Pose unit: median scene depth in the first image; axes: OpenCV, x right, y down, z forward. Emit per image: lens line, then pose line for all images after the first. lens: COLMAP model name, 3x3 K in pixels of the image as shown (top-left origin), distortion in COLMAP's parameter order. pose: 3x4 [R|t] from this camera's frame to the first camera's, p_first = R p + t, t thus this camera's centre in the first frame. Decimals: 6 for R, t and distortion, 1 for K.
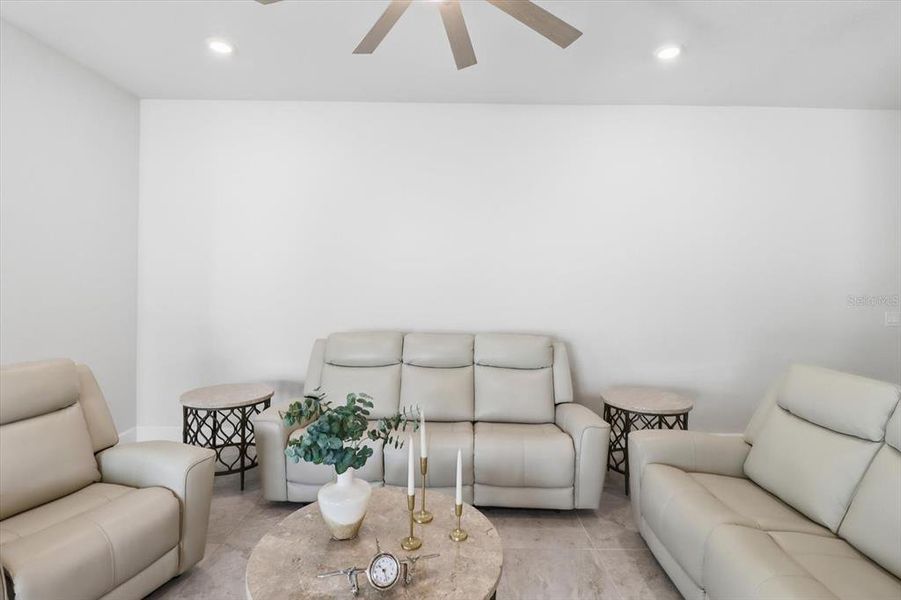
lens RADIAL K [[421.1, 0, 447.5], [0, 421.1, 289.1], [0, 0, 1]] dist [-0.000155, -0.010087]
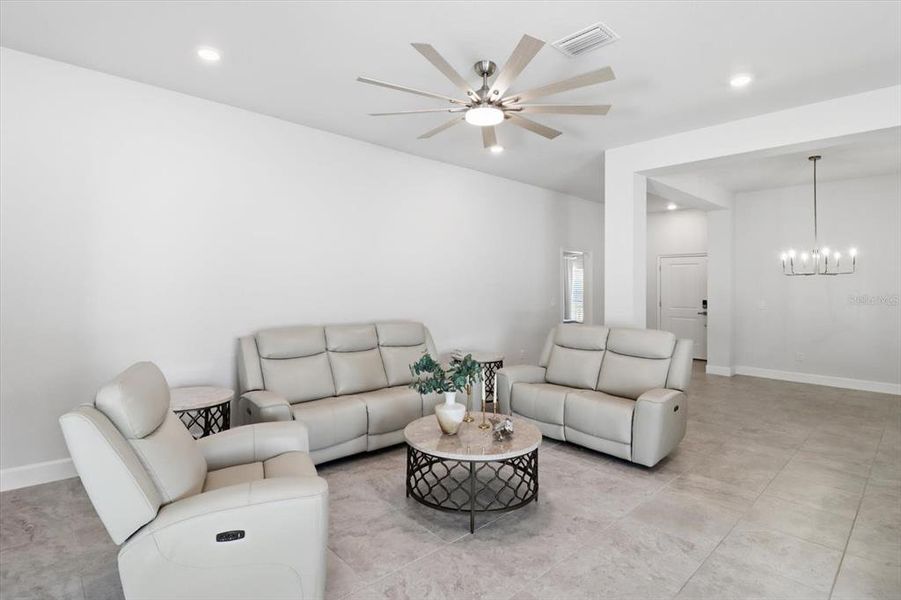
lens RADIAL K [[421.1, 0, 447.5], [0, 421.1, 289.1], [0, 0, 1]] dist [-0.000155, -0.010087]
pose [[0.749284, -0.011074, 0.662157, -0.661317], [0.001913, 0.999892, 0.014557, -0.018886], [-0.662247, -0.009641, 0.749224, -0.134543]]
